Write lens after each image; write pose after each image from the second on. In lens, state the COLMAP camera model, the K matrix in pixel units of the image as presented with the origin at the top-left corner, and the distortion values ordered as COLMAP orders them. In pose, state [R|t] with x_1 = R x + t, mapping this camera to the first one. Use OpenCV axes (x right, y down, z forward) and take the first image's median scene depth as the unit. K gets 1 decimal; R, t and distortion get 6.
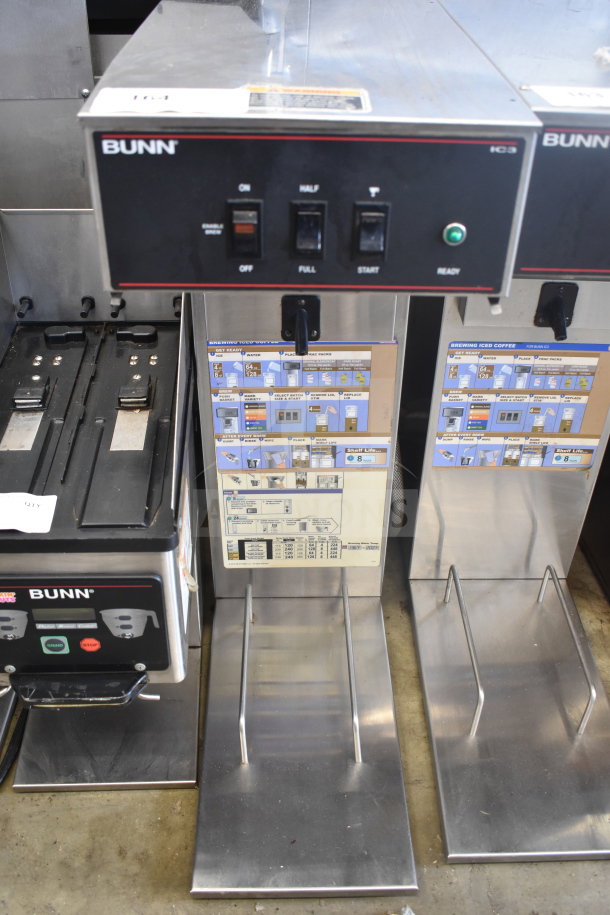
lens RADIAL K [[828.9, 0, 305.0], [0, 828.9, 457.5], [0, 0, 1]] dist [-0.087379, 0.001334]
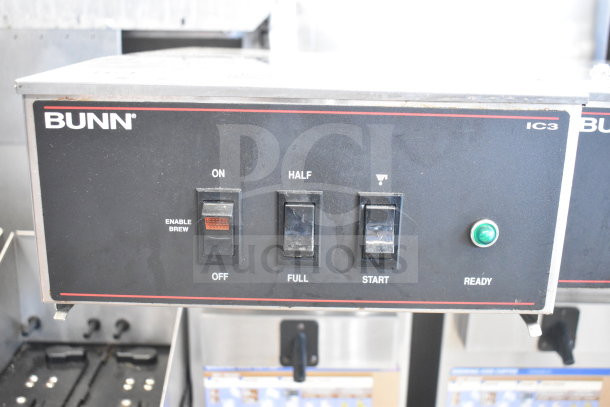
lens RADIAL K [[619.8, 0, 305.0], [0, 619.8, 203.5], [0, 0, 1]] dist [-0.078525, 0.004103]
pose [[0.999874, 0.005516, -0.014866, 0.010580], [-0.010786, 0.923836, -0.382638, -0.040333], [0.011623, 0.382750, 0.923779, 0.251969]]
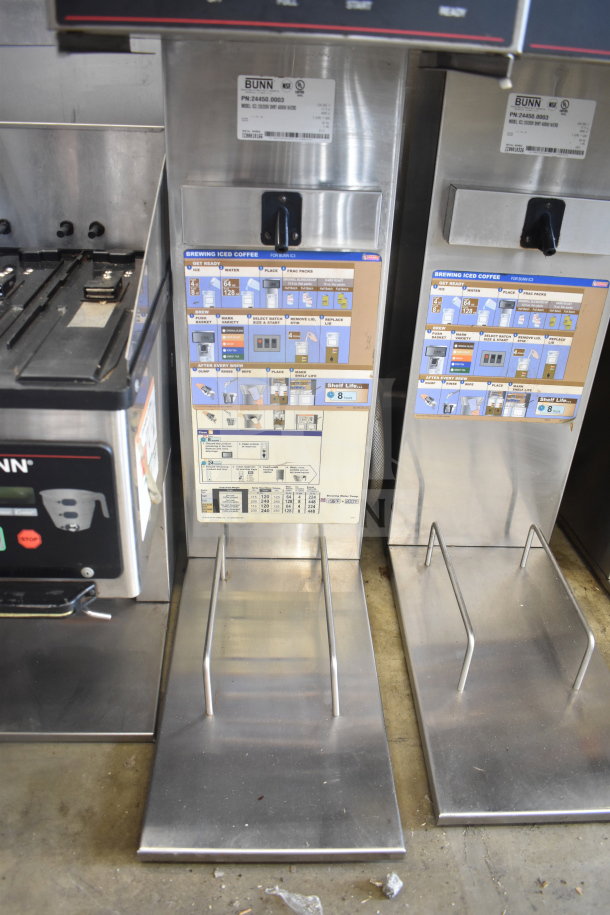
lens RADIAL K [[705.8, 0, 305.0], [0, 705.8, 457.5], [0, 0, 1]] dist [-0.096508, 0.001931]
pose [[0.999540, 0.019213, 0.023448, 0.007920], [-0.016265, 0.992641, -0.119995, 0.189048], [-0.025580, 0.119559, 0.992498, 0.214629]]
